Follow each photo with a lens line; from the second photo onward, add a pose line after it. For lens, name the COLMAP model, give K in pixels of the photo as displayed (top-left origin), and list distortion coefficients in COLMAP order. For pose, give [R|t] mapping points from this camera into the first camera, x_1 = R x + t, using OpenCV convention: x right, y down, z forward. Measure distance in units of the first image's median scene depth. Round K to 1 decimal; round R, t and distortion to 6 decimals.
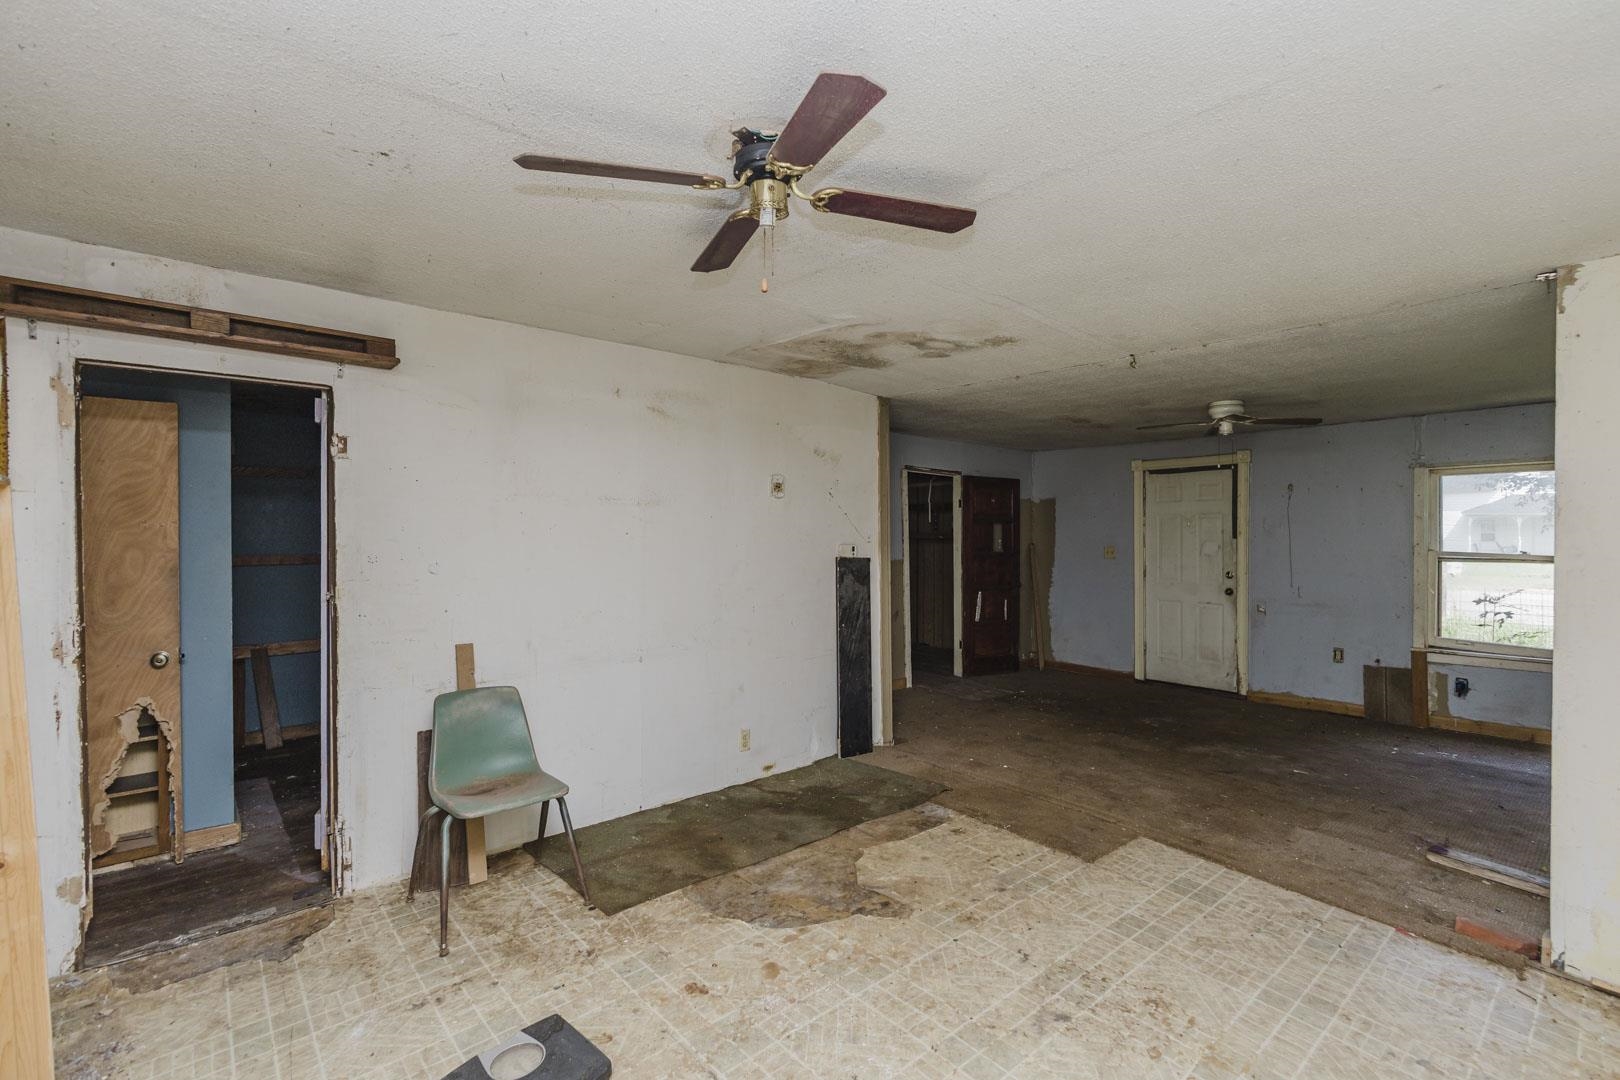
lens RADIAL K [[702.3, 0, 810.0], [0, 702.3, 540.0], [0, 0, 1]] dist [-0.003787, -0.000970]
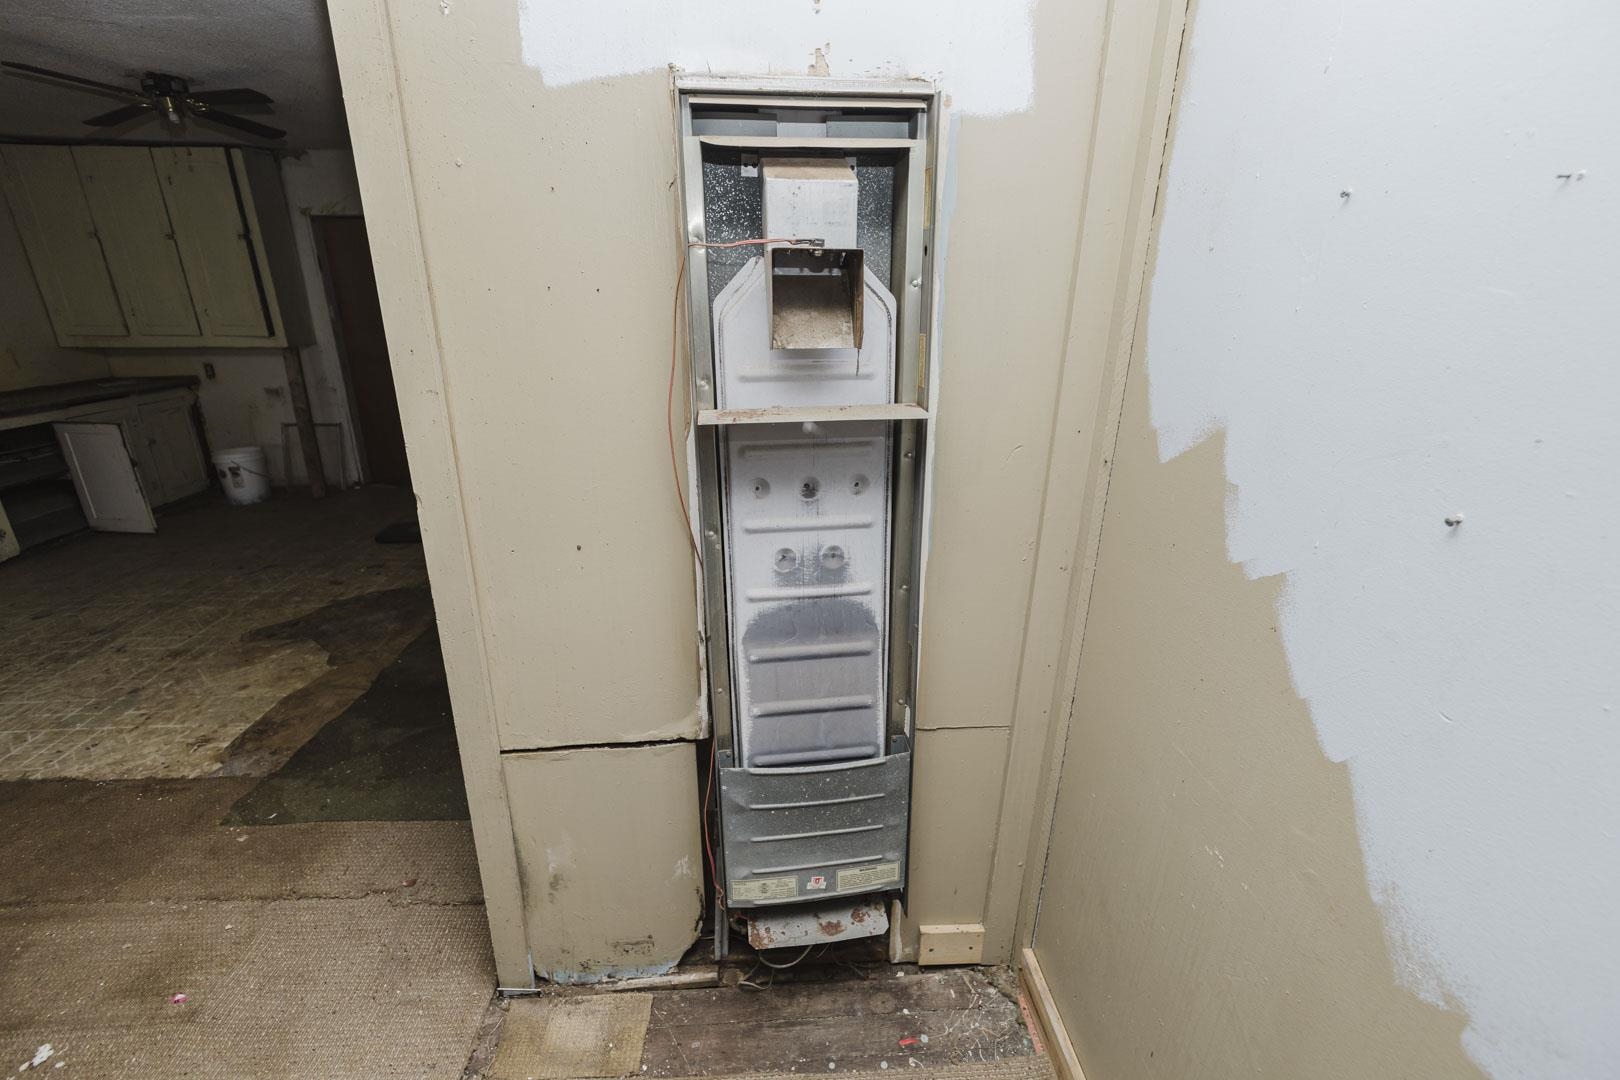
lens RADIAL K [[702.3, 0, 810.0], [0, 702.3, 540.0], [0, 0, 1]] dist [-0.003787, -0.000970]
pose [[-0.596258, 0.263543, -0.758302, 0.328784], [-0.009962, 0.942078, 0.335246, -0.012158], [0.802731, 0.207447, -0.559096, 1.861453]]
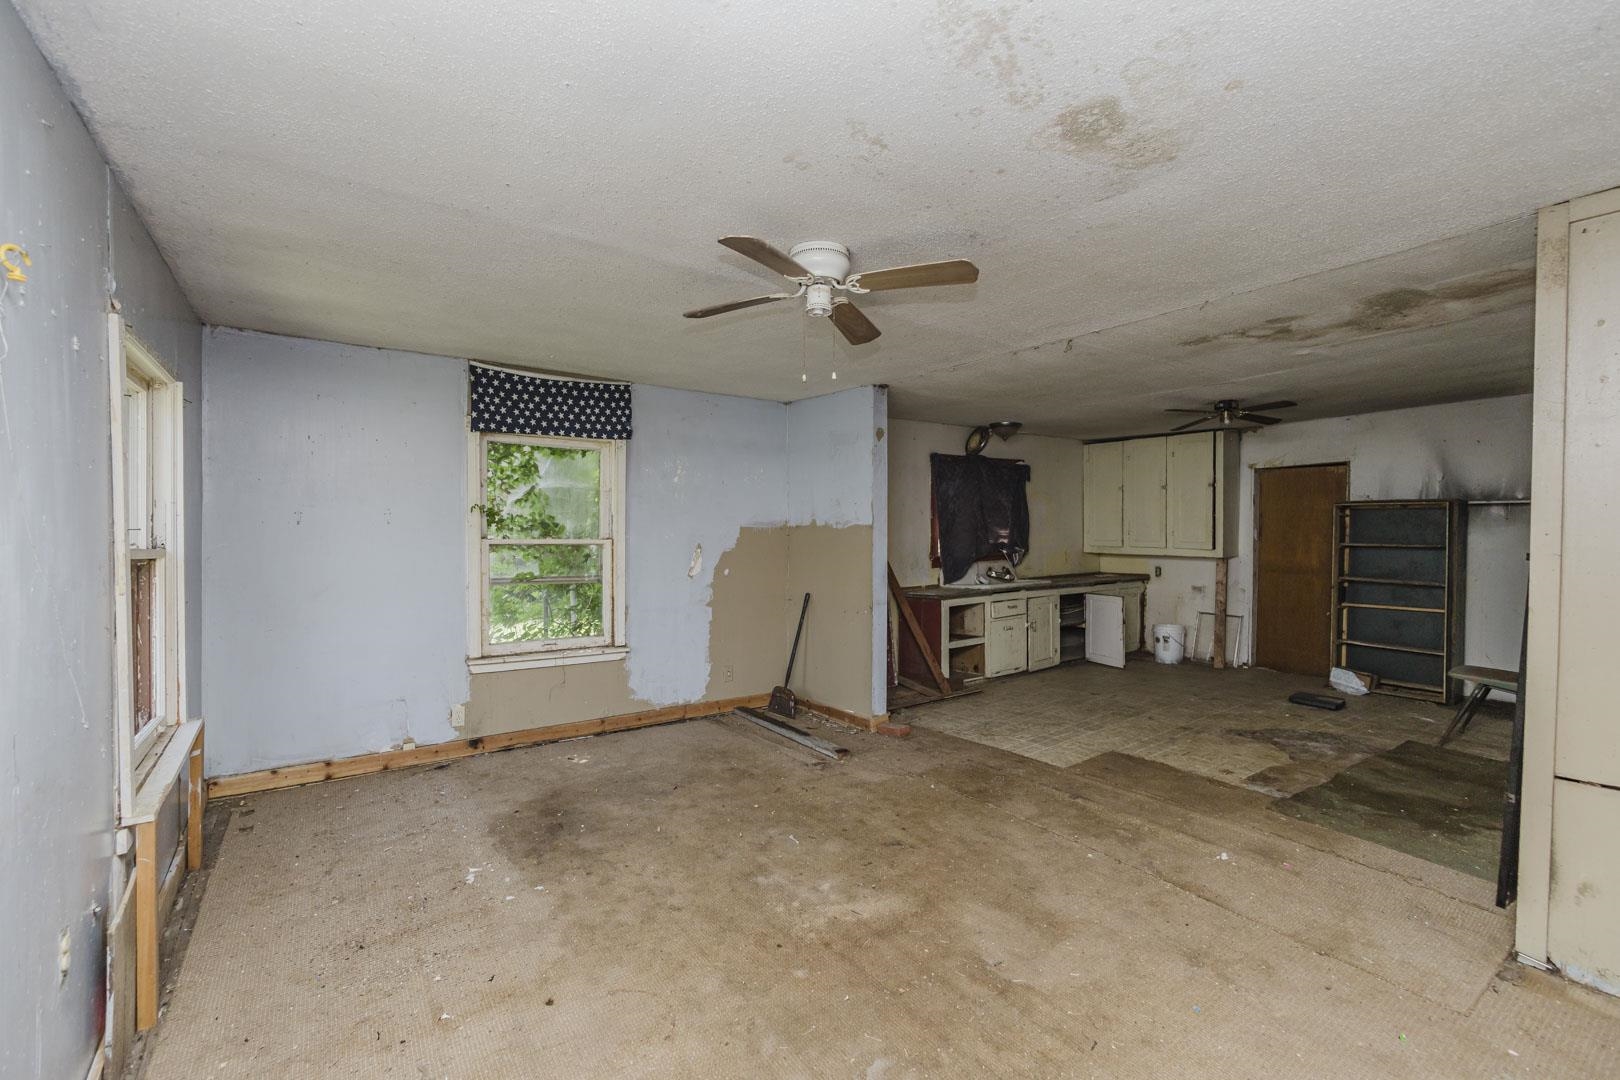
lens RADIAL K [[702.3, 0, 810.0], [0, 702.3, 540.0], [0, 0, 1]] dist [-0.003787, -0.000970]
pose [[-0.997050, -0.000597, 0.076746, 0.816026], [0.001315, 0.999690, 0.024858, 0.007082], [-0.076737, 0.024886, -0.996741, 2.220462]]
